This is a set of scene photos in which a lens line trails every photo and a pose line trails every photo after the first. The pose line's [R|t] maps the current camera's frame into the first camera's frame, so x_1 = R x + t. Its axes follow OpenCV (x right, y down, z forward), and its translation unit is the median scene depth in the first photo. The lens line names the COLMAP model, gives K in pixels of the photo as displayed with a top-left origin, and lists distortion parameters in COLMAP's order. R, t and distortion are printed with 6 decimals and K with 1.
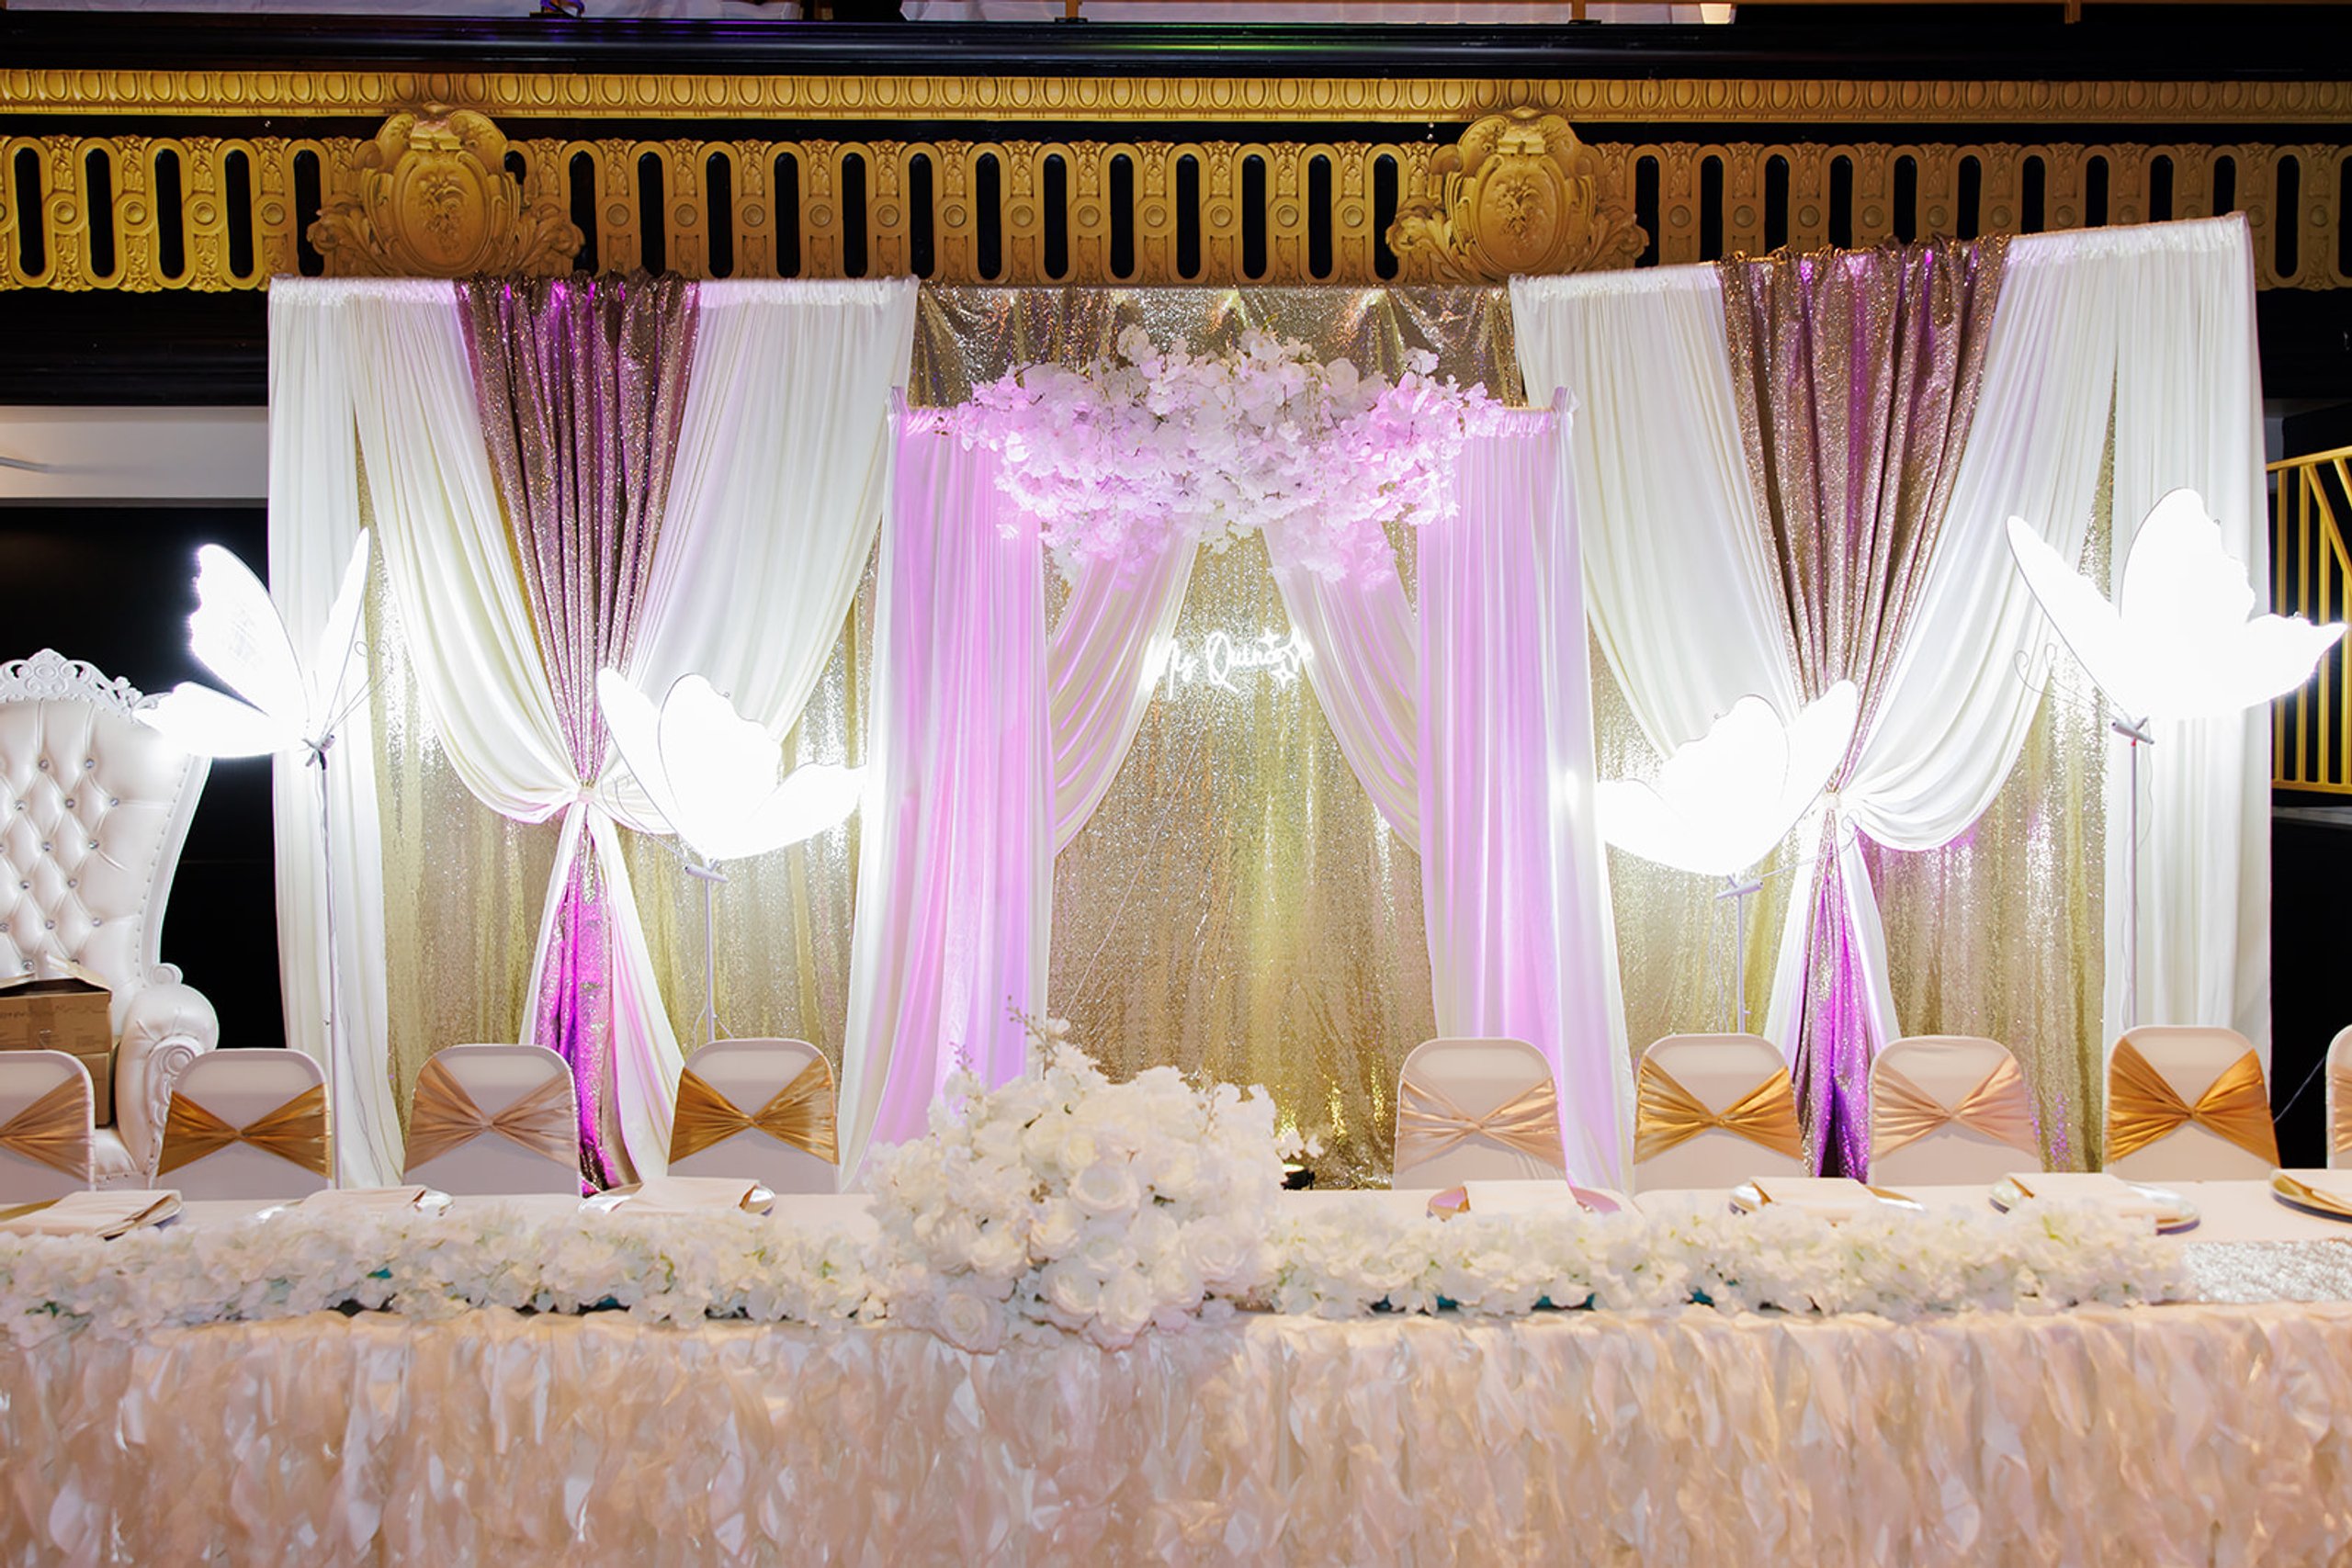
lens RADIAL K [[1928.3, 0, 1154.2], [0, 1928.3, 784.5], [0, 0, 1]] dist [0.005198, 0.010273]
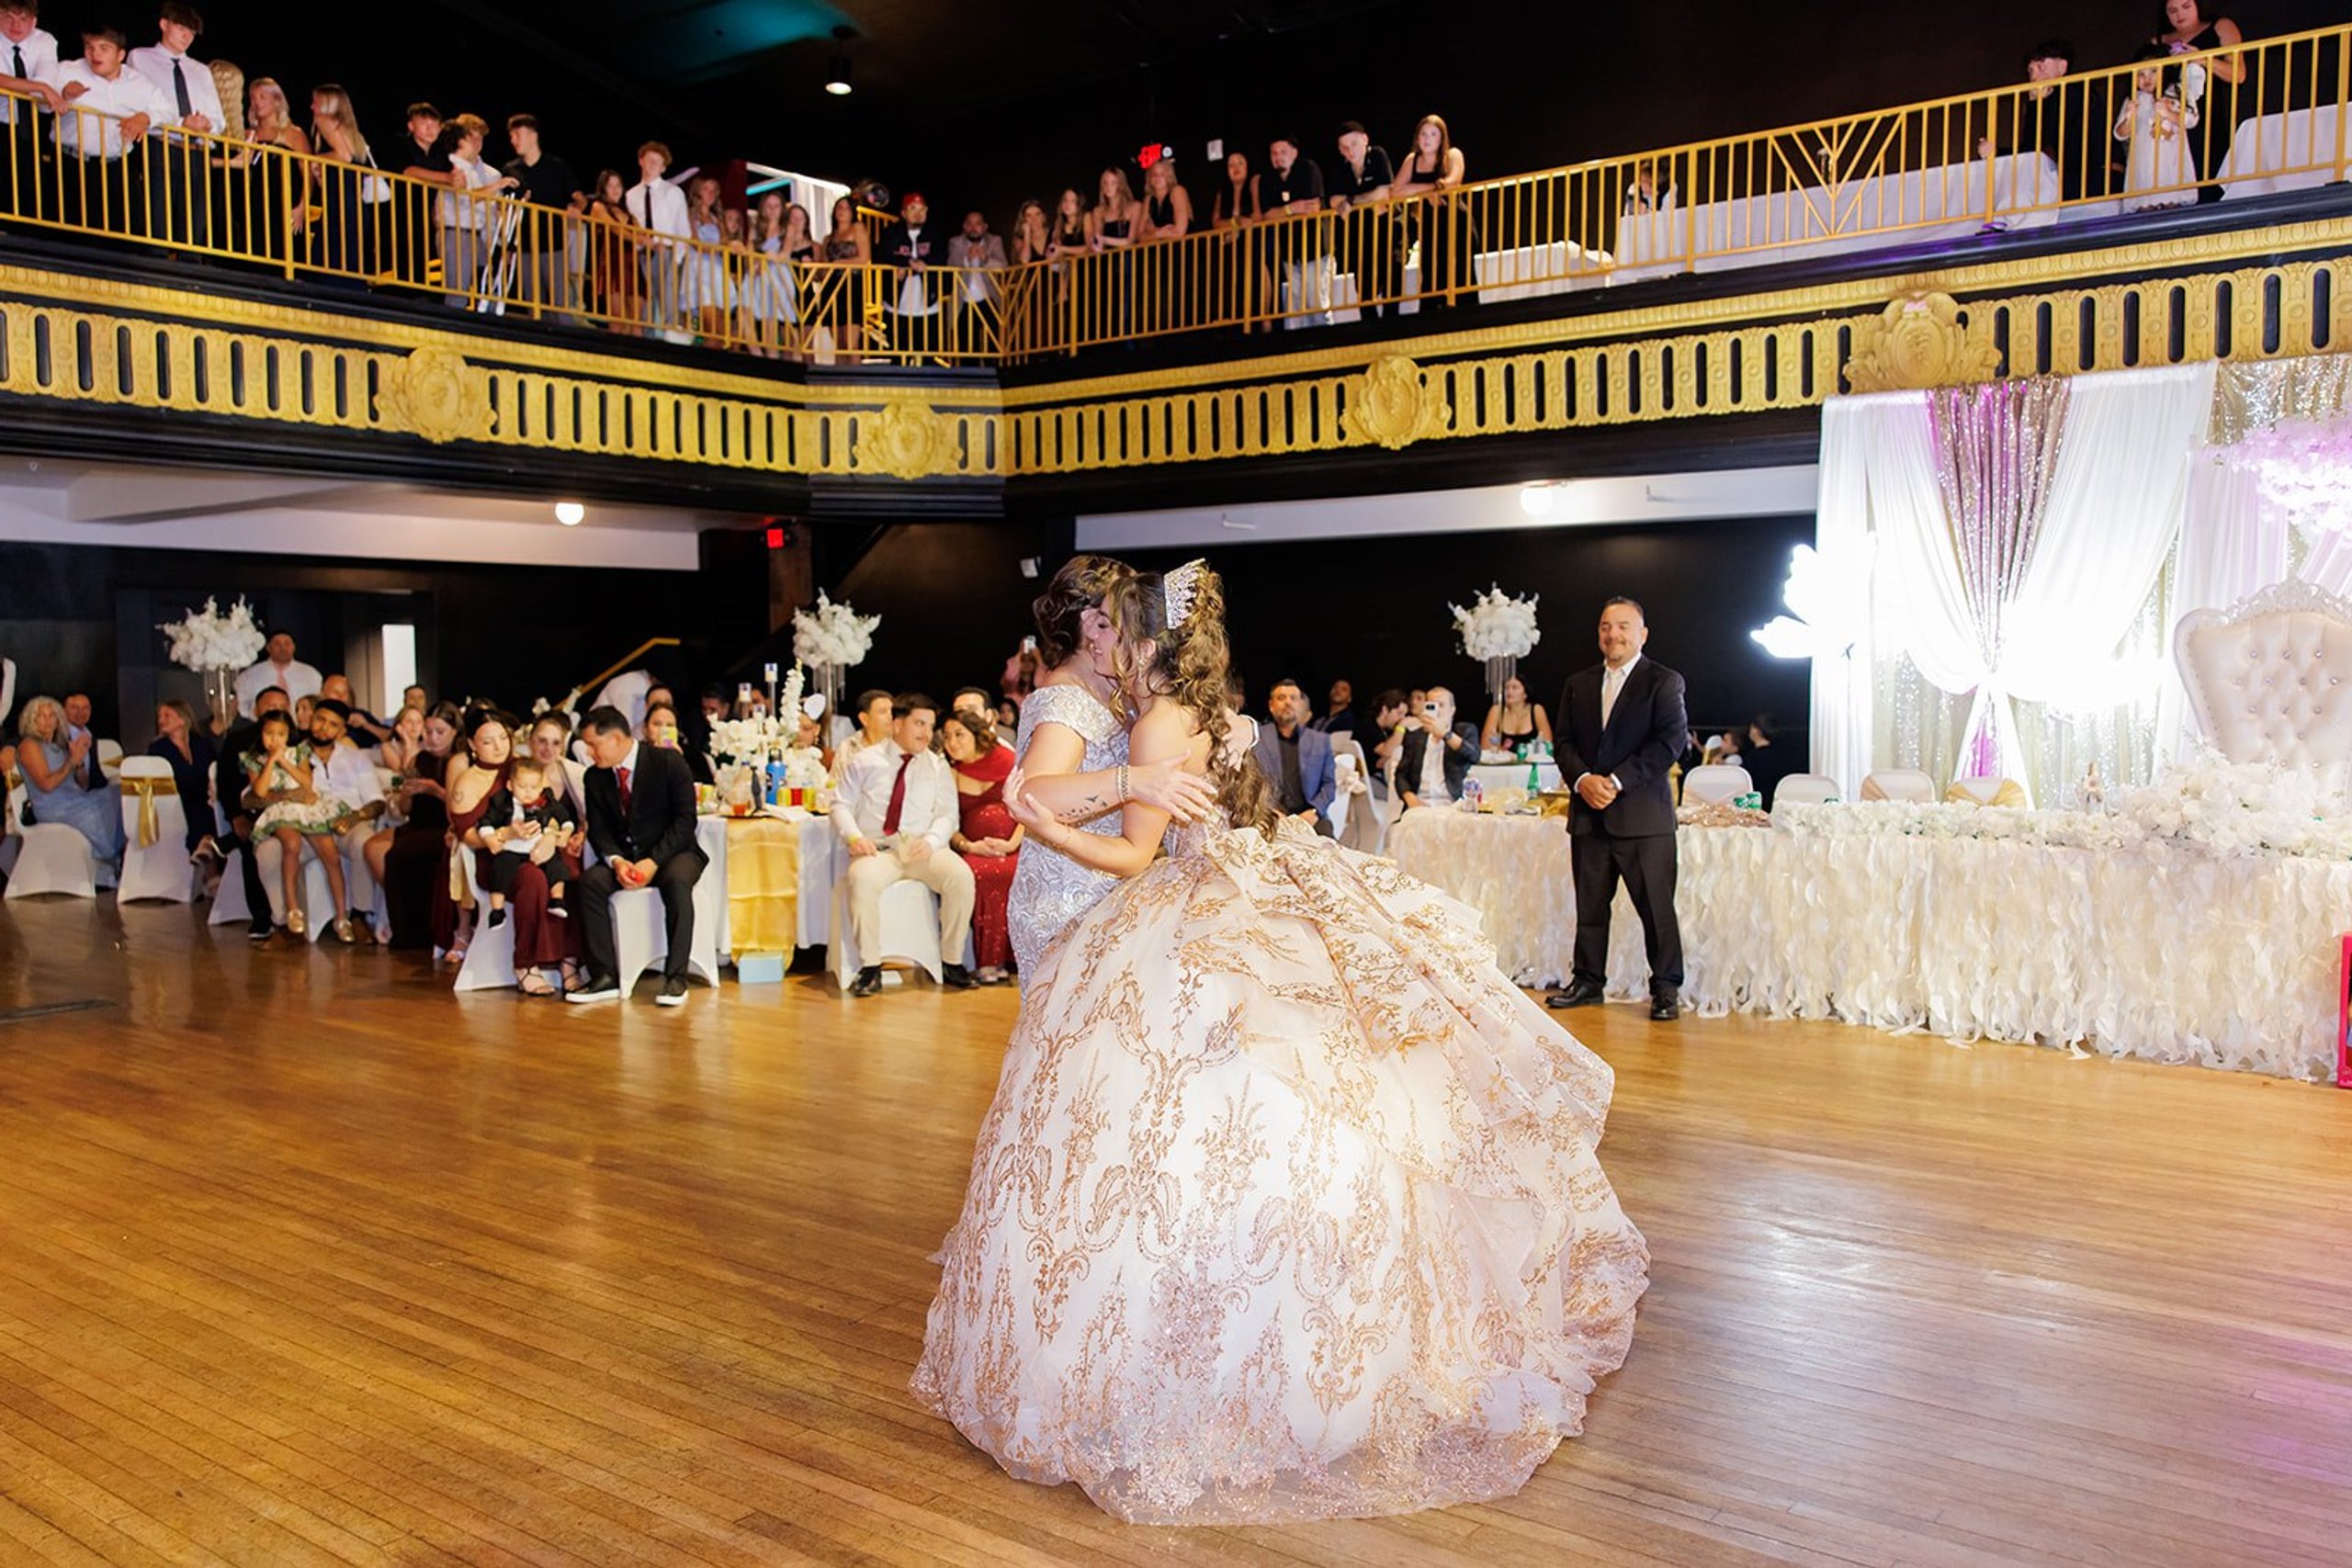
lens RADIAL K [[1913.4, 0, 1155.8], [0, 1913.4, 781.0], [0, 0, 1]] dist [0.002412, 0.013126]
pose [[0.770331, 0.041046, -0.636322, 0.238498], [-0.020106, 0.998993, 0.040100, 0.045820], [0.637328, -0.018096, 0.770380, -0.846743]]
